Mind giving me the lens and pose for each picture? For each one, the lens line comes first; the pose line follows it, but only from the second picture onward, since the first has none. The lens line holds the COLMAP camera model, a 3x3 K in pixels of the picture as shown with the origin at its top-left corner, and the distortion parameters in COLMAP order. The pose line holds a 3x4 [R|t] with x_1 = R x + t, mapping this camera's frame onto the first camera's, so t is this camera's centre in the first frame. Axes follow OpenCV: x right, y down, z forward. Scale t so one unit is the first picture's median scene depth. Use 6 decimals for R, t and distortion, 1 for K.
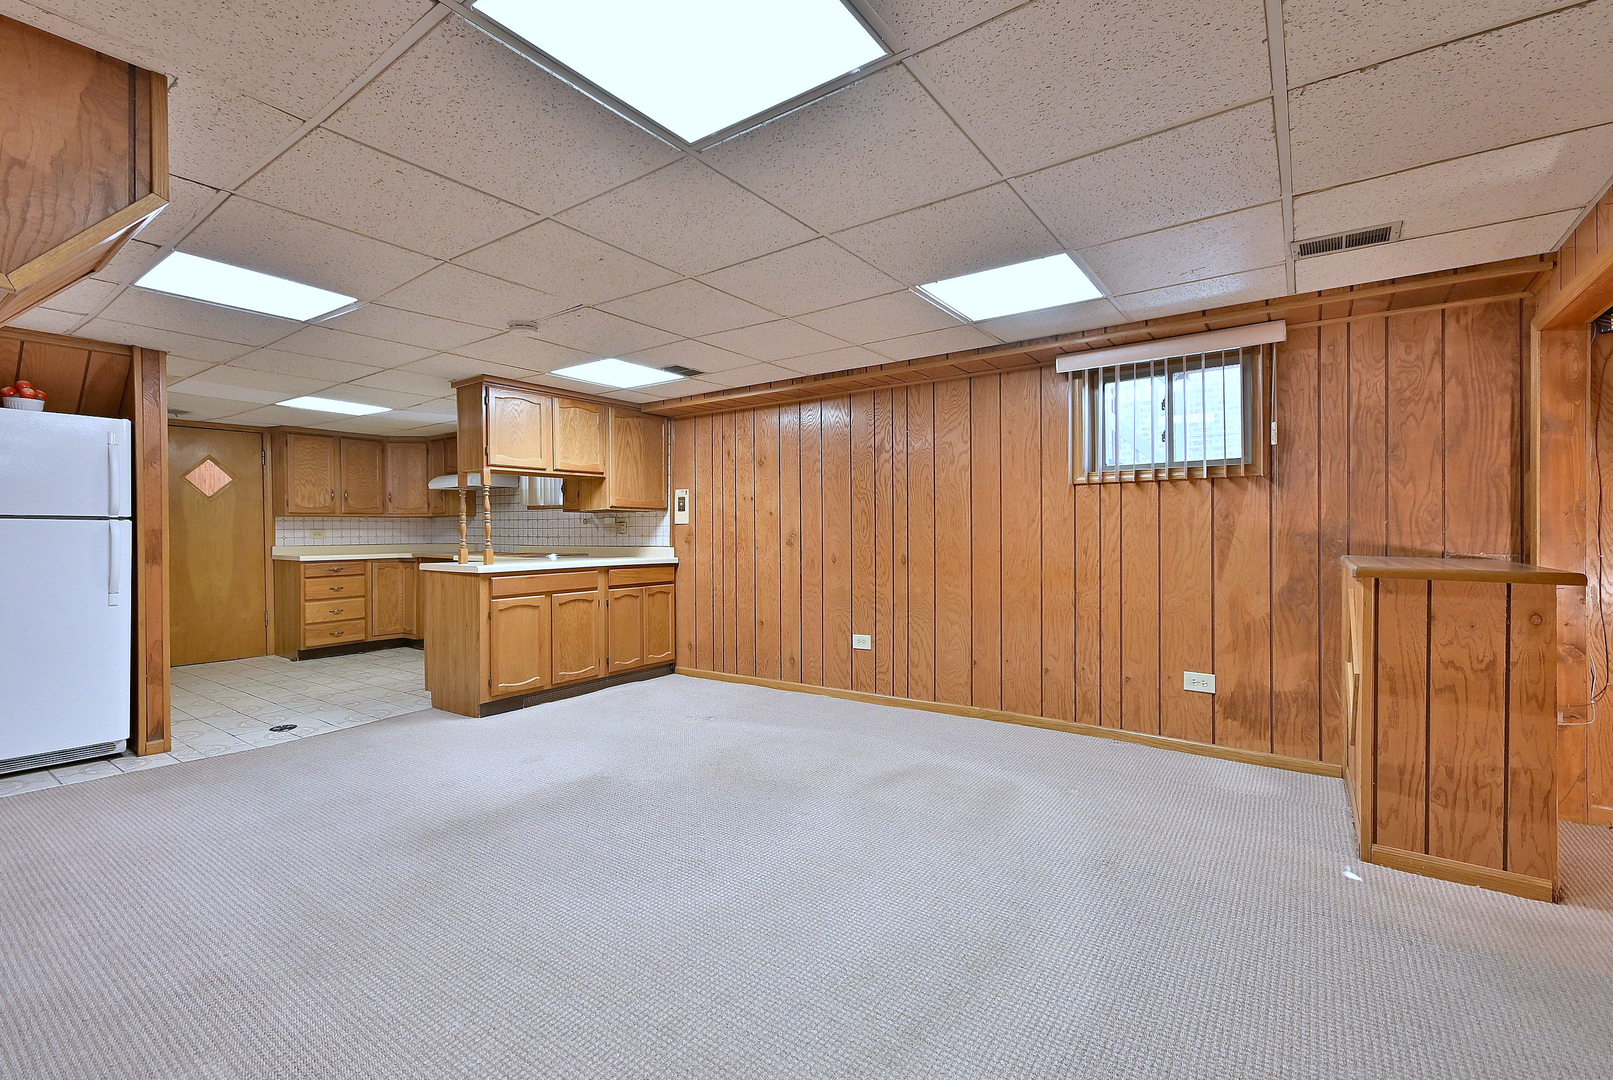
lens RADIAL K [[716.7, 0, 802.5], [0, 716.7, 533.0], [0, 0, 1]] dist [0.018335, 0.000633]
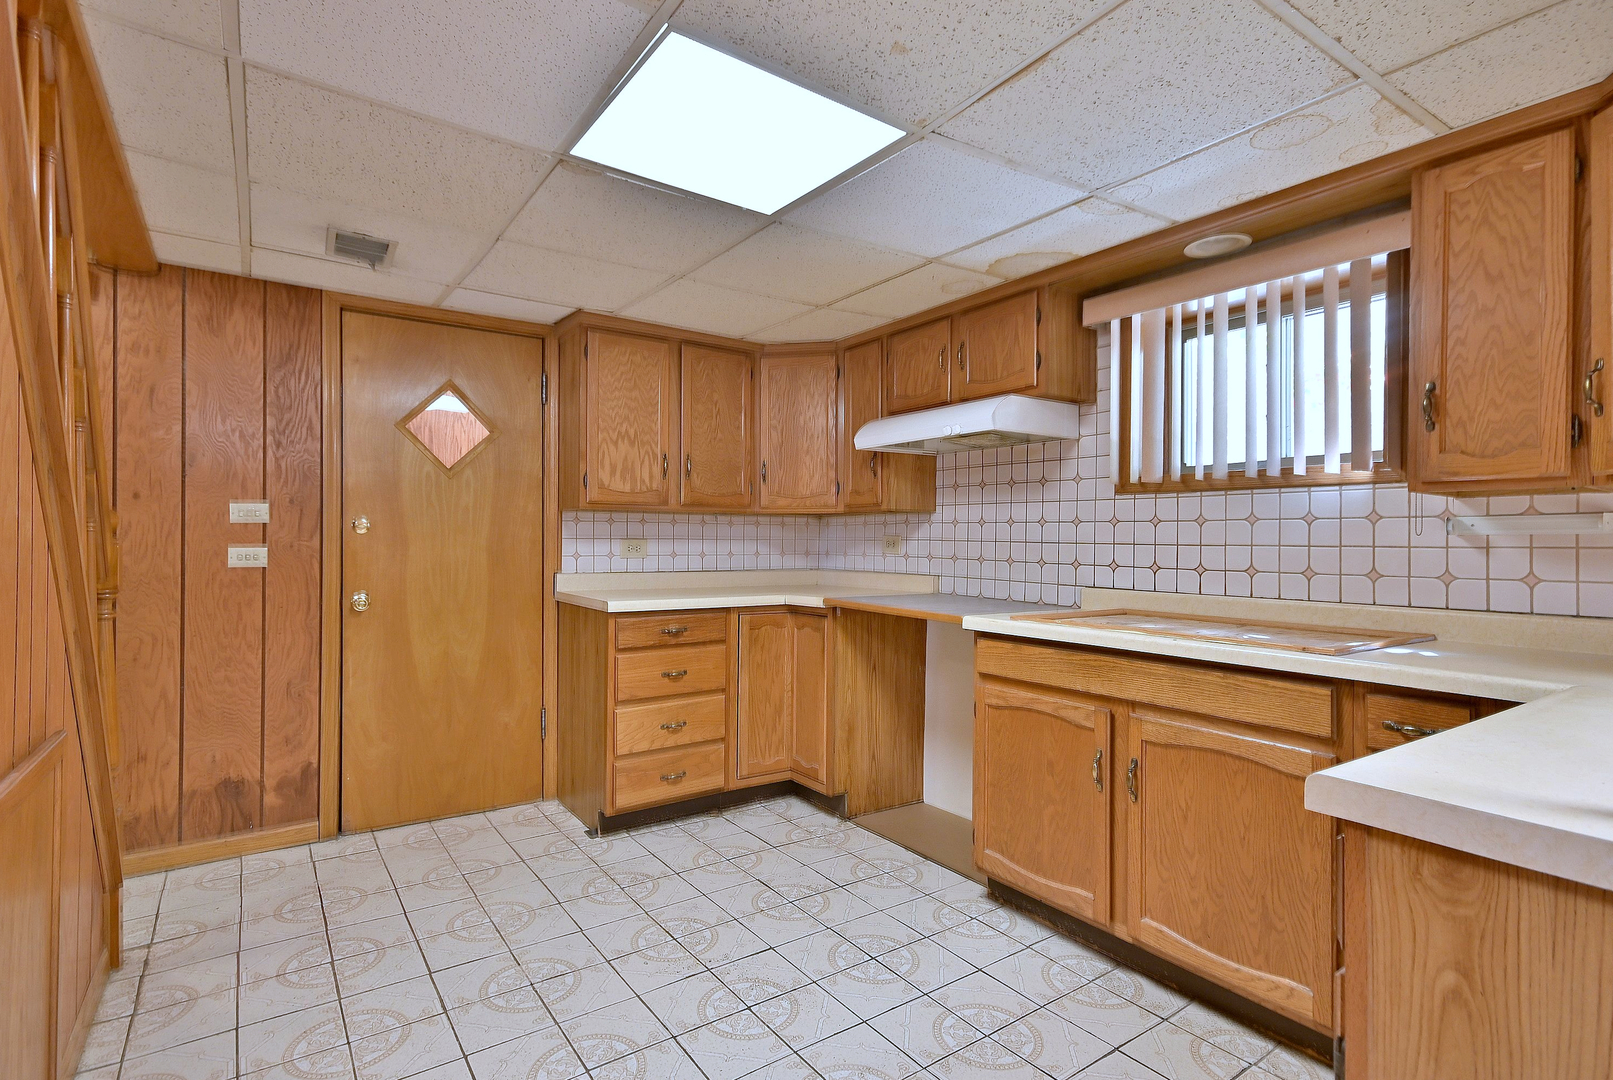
lens RADIAL K [[804.3, 0, 798.0], [0, 804.3, 537.7], [0, 0, 1]] dist [0.025693, 0.002800]
pose [[0.941681, 0.013321, -0.336243, -0.485672], [-0.015637, 0.999869, -0.004180, -0.006298], [0.336144, 0.009194, 0.941766, 0.664689]]
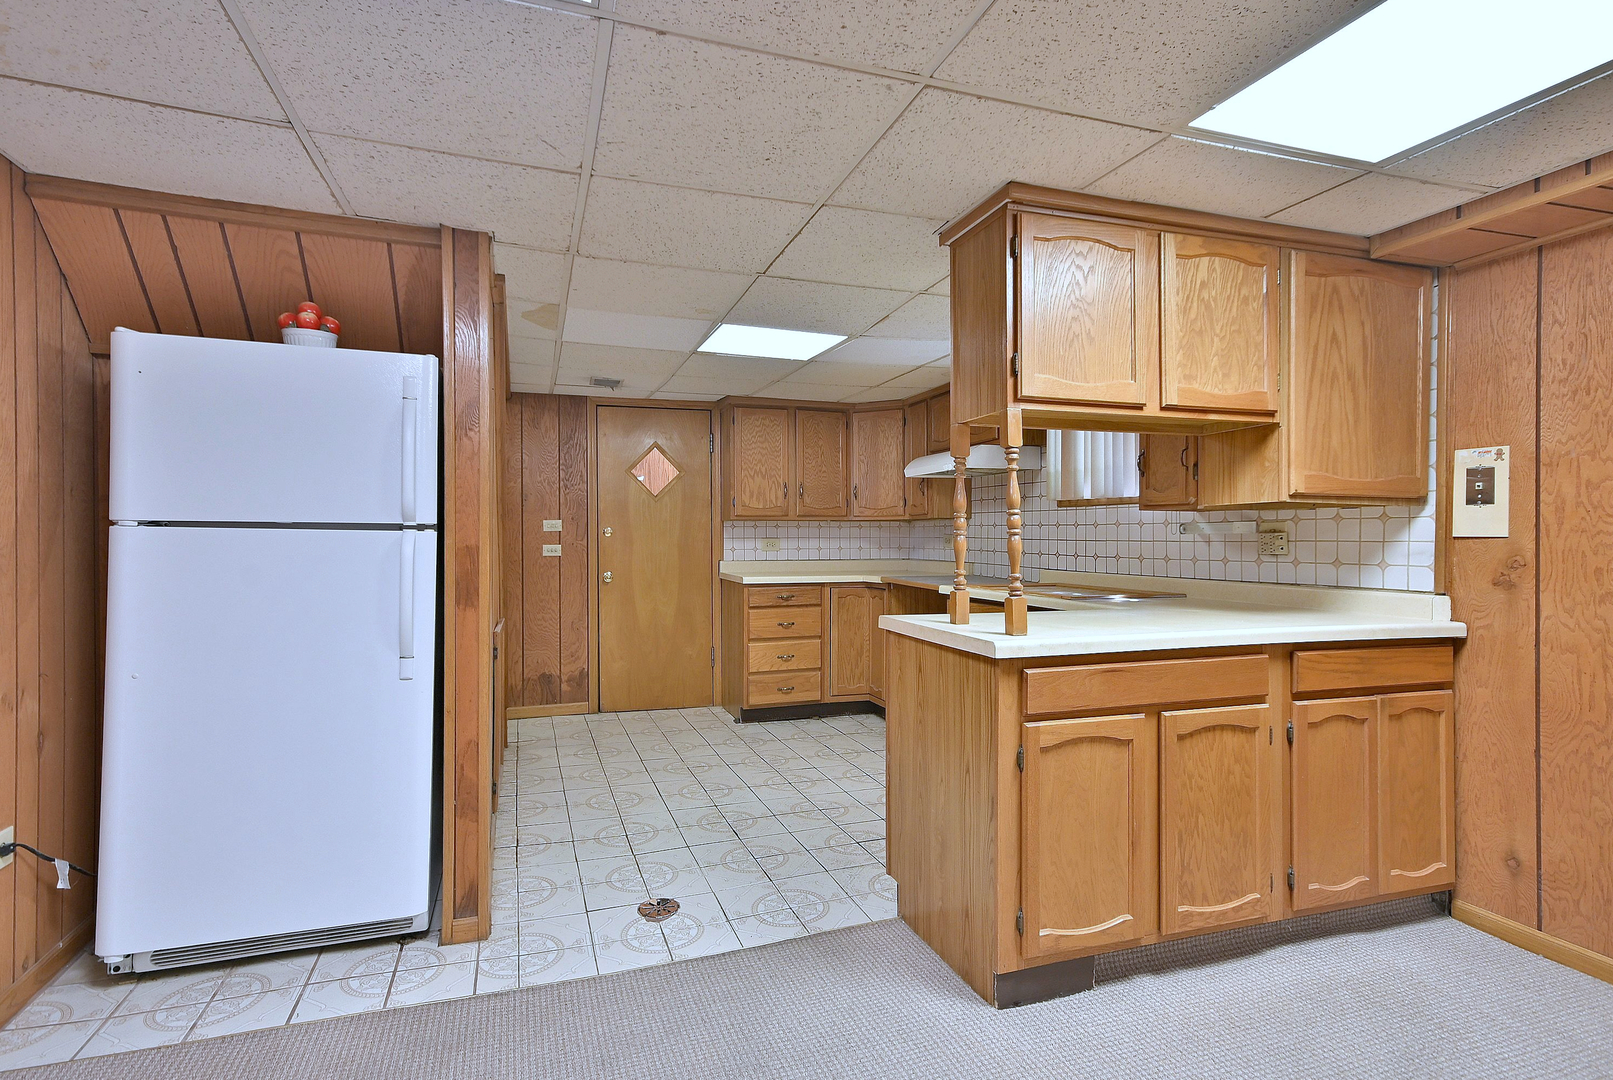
lens RADIAL K [[828.6, 0, 791.4], [0, 828.6, 539.0], [0, 0, 1]] dist [0.007842, 0.000862]
pose [[0.810787, 0.009454, -0.585265, -0.206847], [-0.008170, 0.999955, 0.004834, -0.010725], [0.585284, 0.000862, 0.810828, 0.421283]]
